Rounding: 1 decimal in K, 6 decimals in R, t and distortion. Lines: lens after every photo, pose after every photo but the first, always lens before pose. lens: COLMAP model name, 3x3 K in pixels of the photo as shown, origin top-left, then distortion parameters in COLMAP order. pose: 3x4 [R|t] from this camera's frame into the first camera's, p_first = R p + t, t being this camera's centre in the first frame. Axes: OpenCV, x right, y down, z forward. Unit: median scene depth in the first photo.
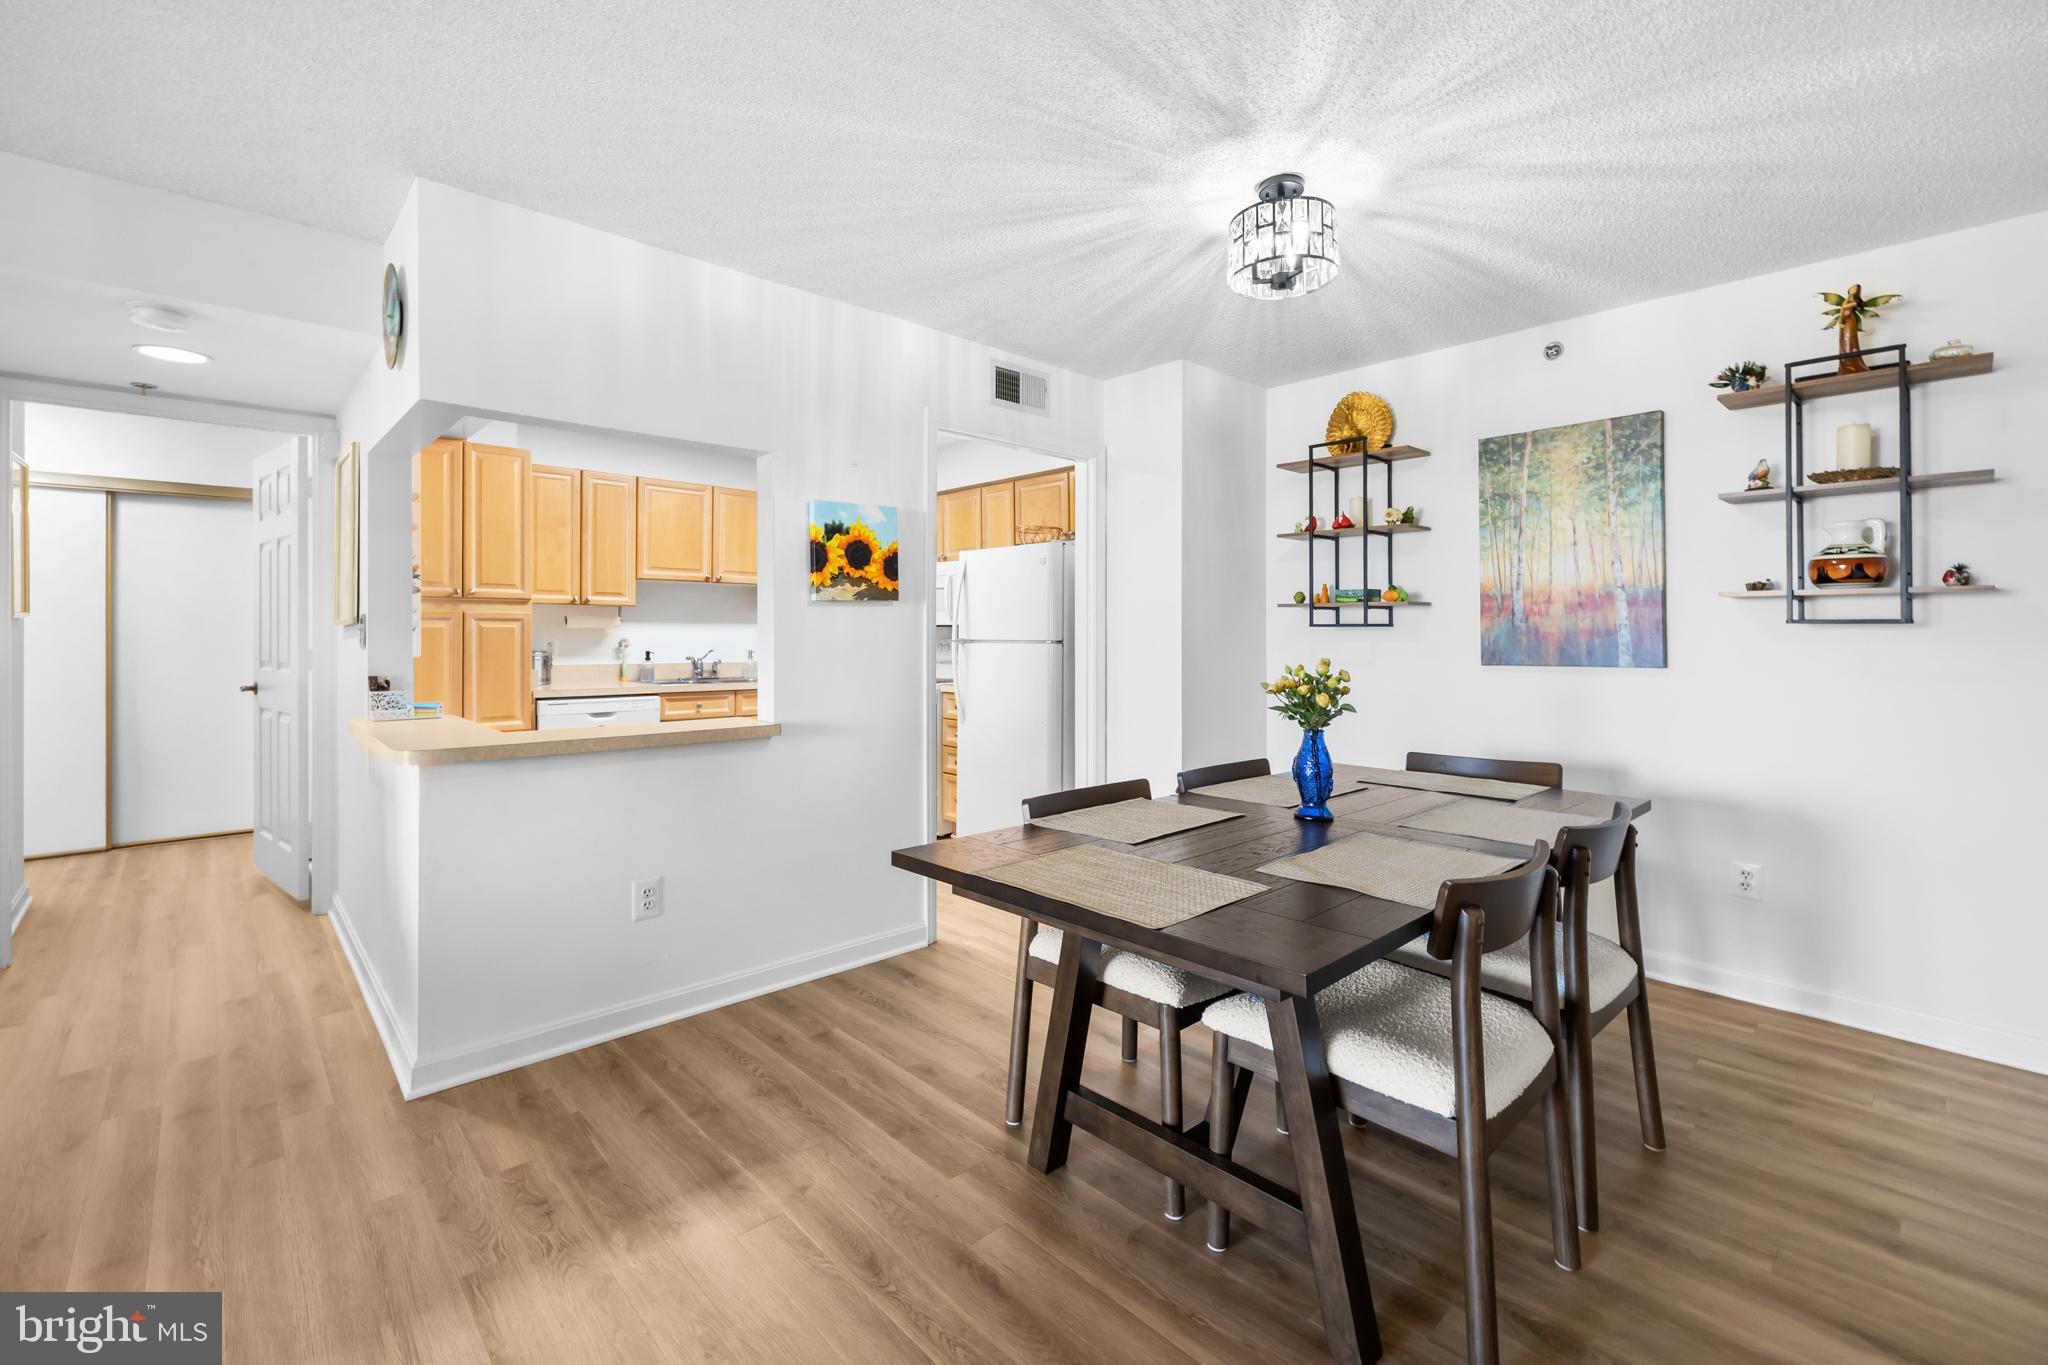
lens RADIAL K [[875.8, 0, 1025.0], [0, 875.8, 629.0], [0, 0, 1]] dist [-0.003588, 0.002280]
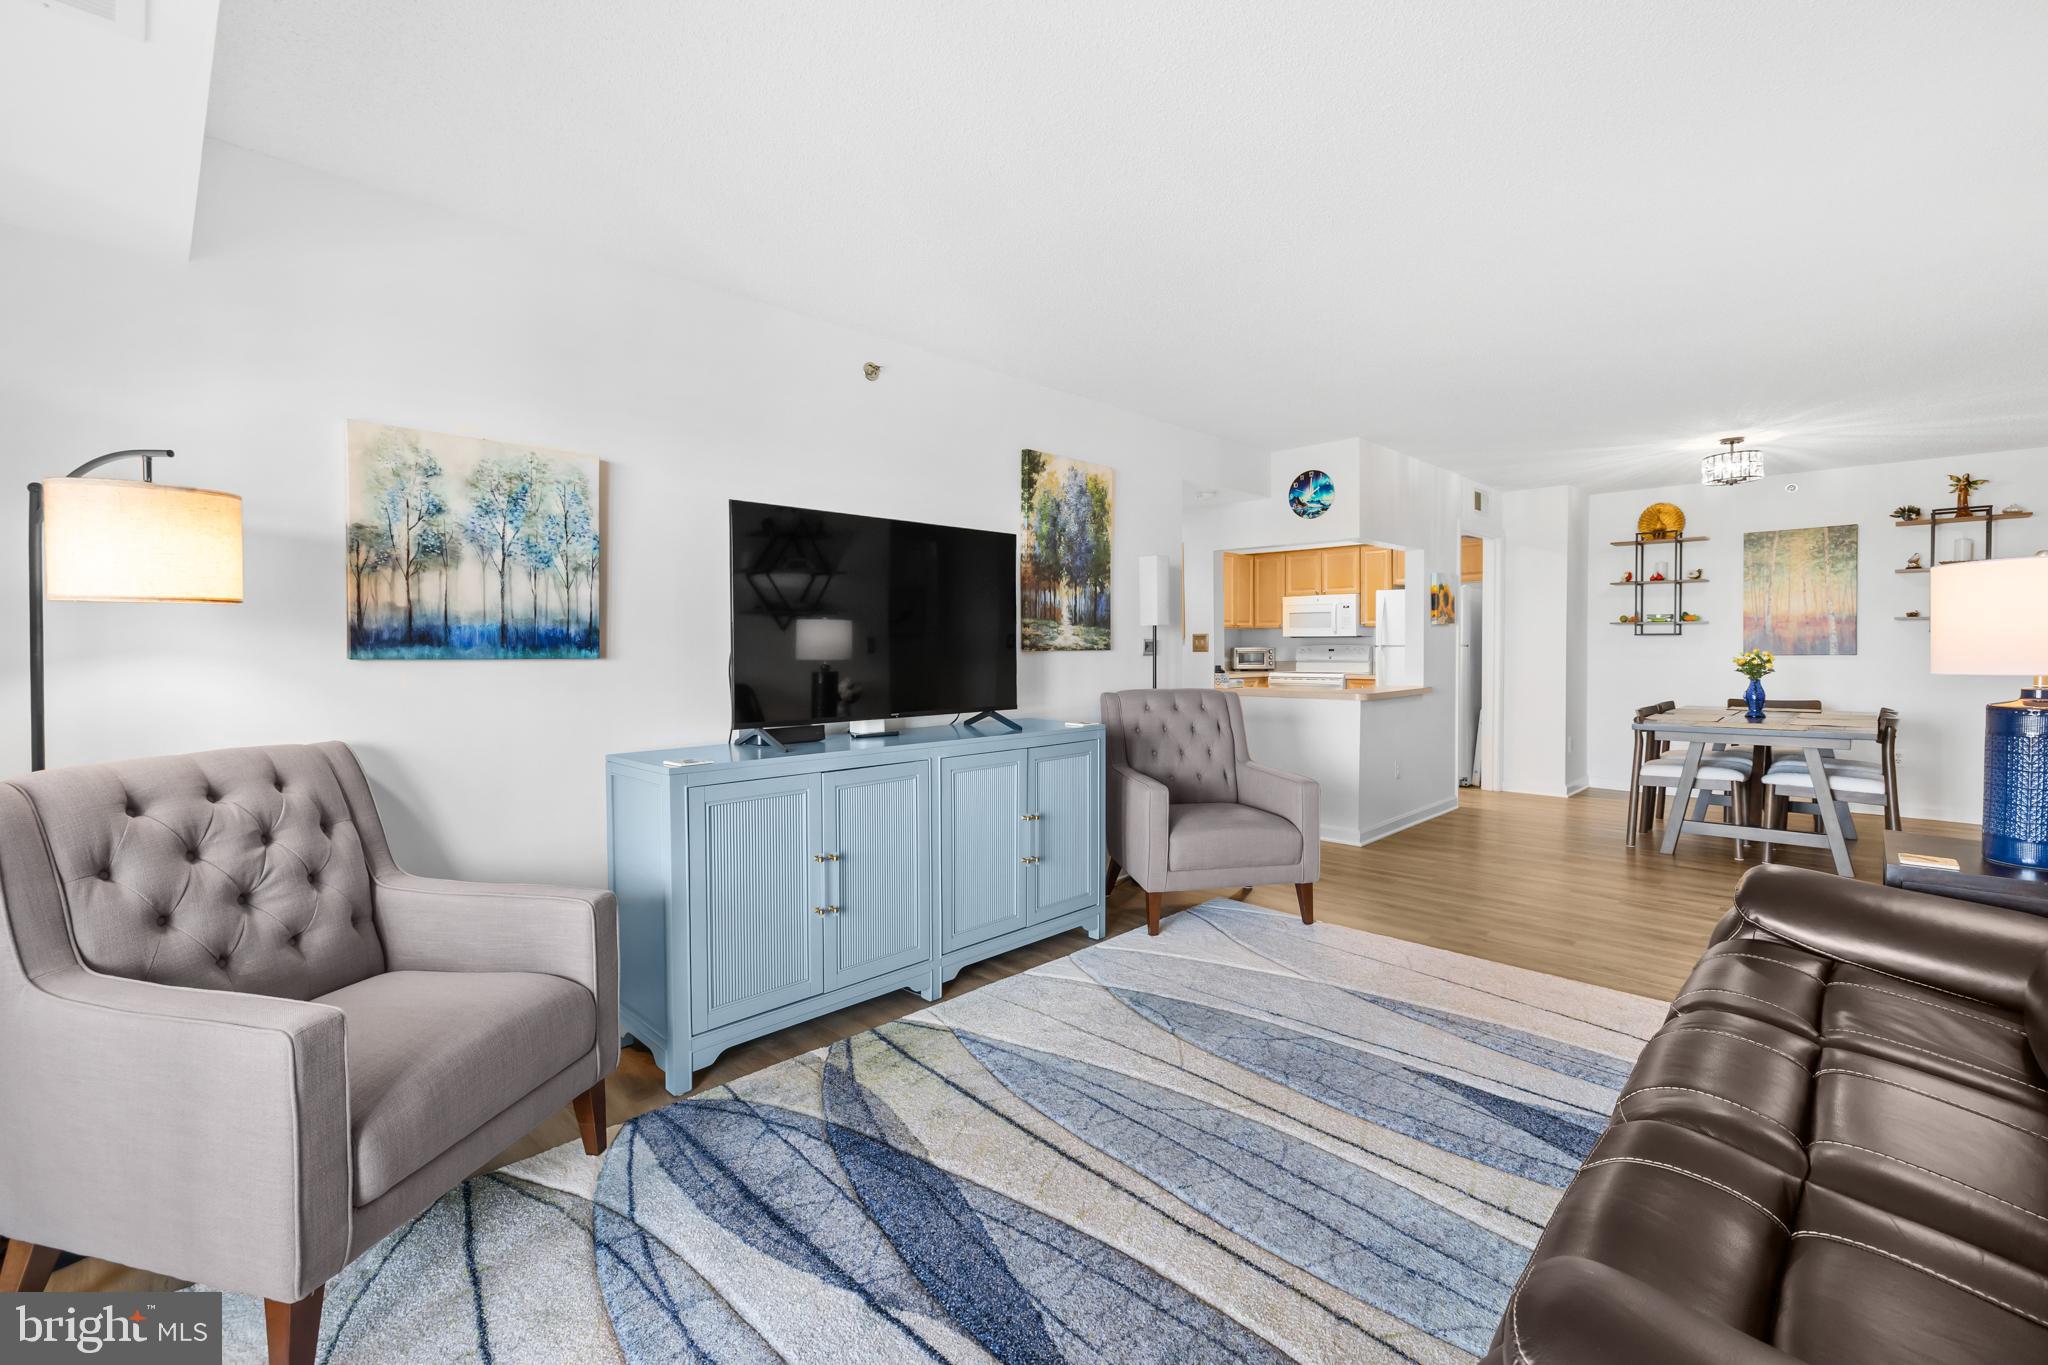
lens RADIAL K [[875.8, 0, 1006.4], [0, 875.8, 668.4], [0, 0, 1]] dist [-0.003588, 0.002280]
pose [[0.999527, -0.010200, 0.028997, -1.213529], [0.009238, 0.999409, 0.033121, -0.007045], [-0.029318, -0.032838, 0.999031, -0.899122]]
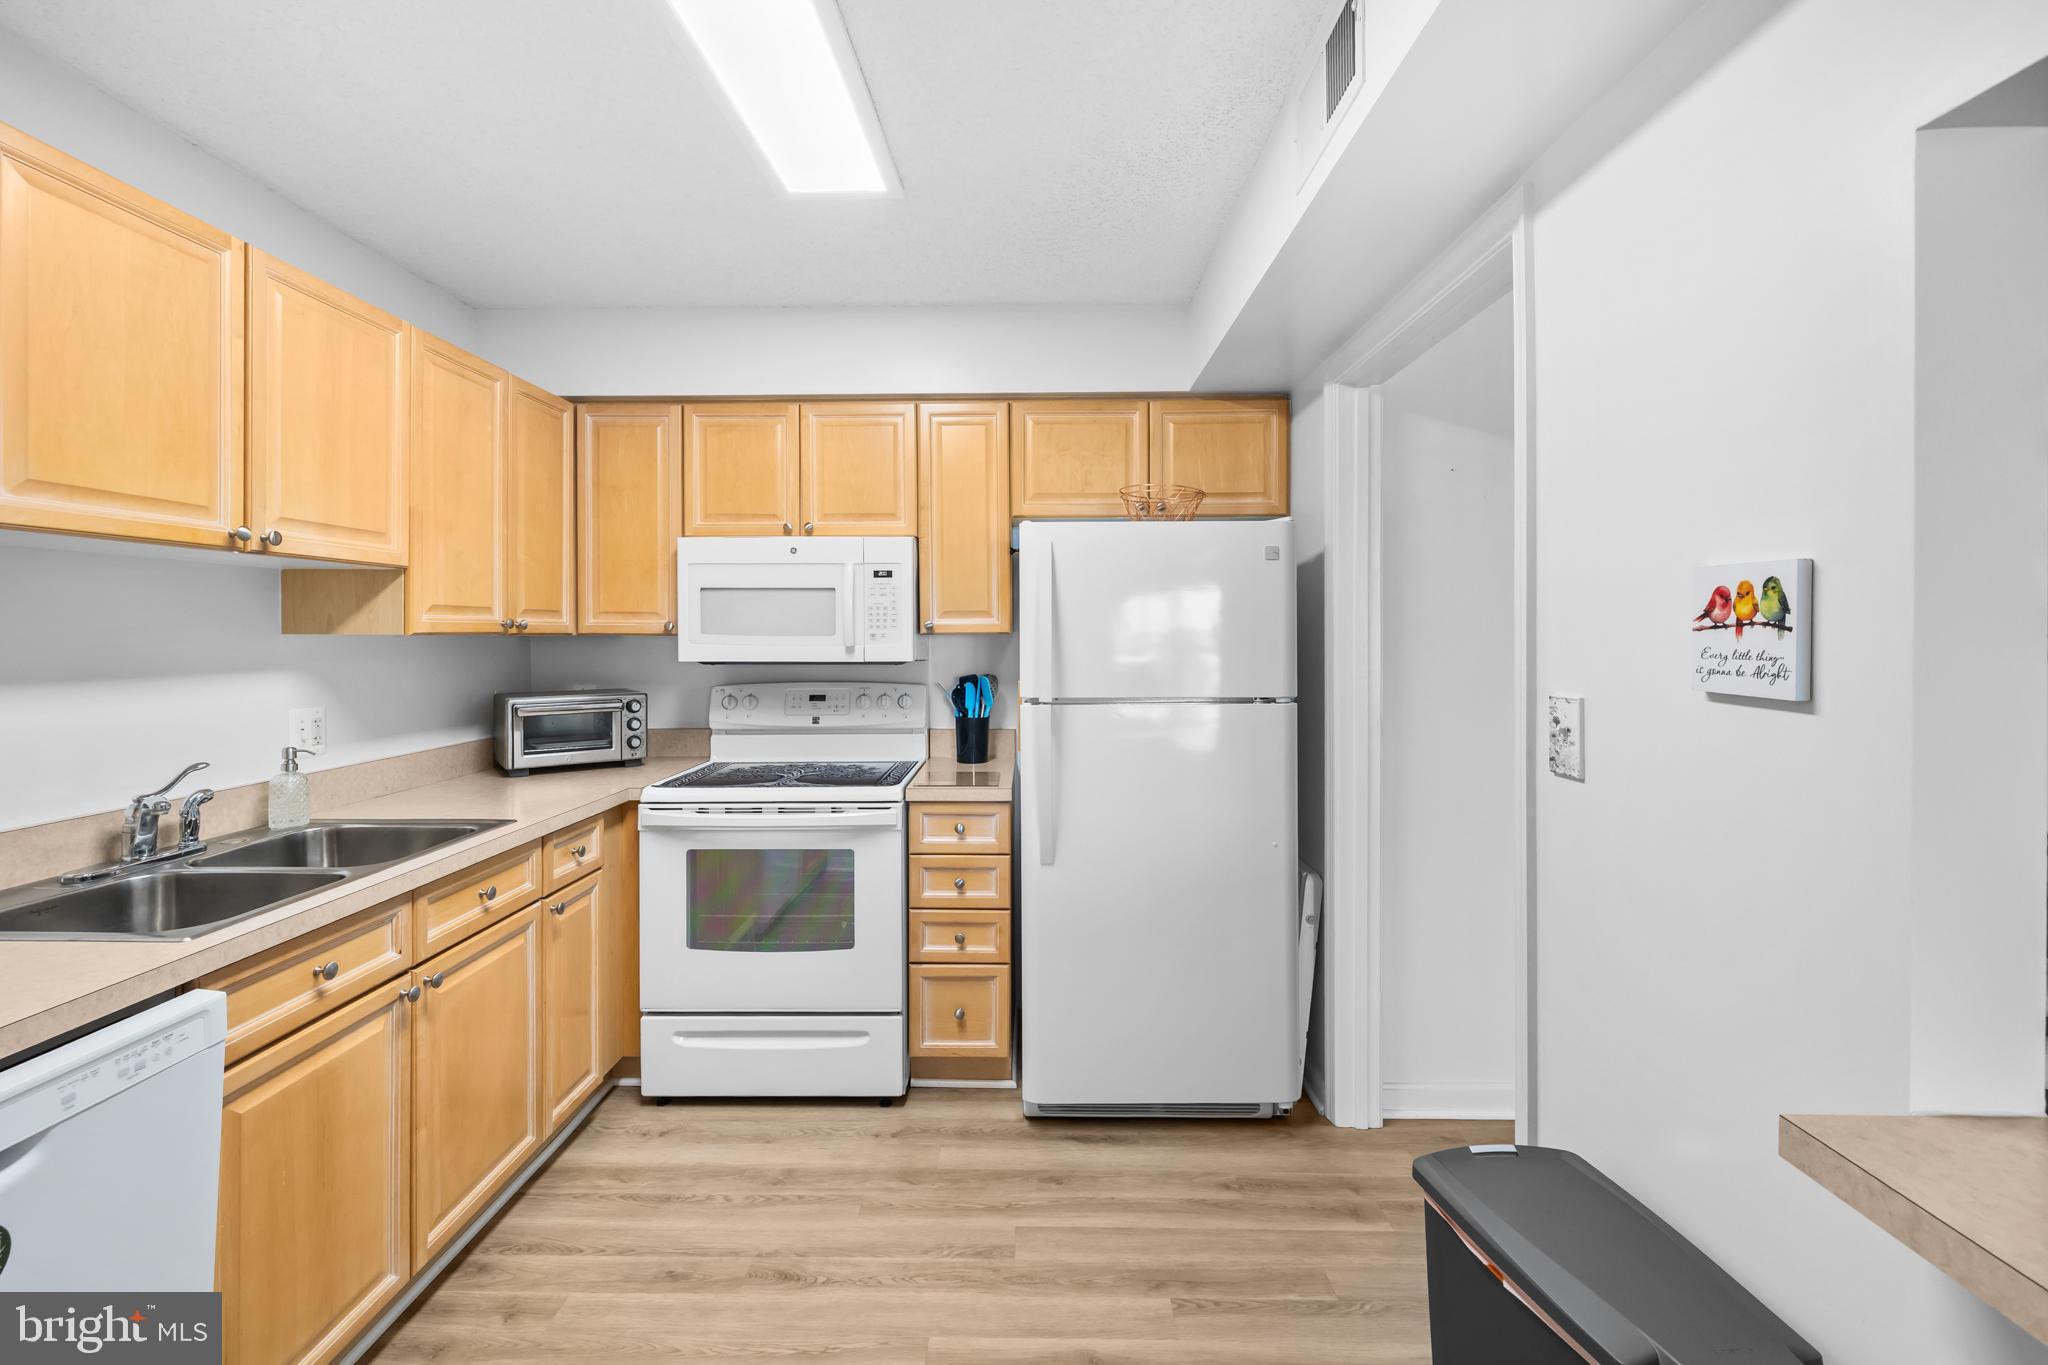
lens RADIAL K [[875.8, 0, 1018.7], [0, 875.8, 631.8], [0, 0, 1]] dist [-0.003588, 0.002280]
pose [[0.686953, -0.004865, 0.726686, -0.664793], [-0.000211, 0.999976, 0.006894, -0.044749], [-0.726702, -0.004889, 0.686935, 0.987251]]
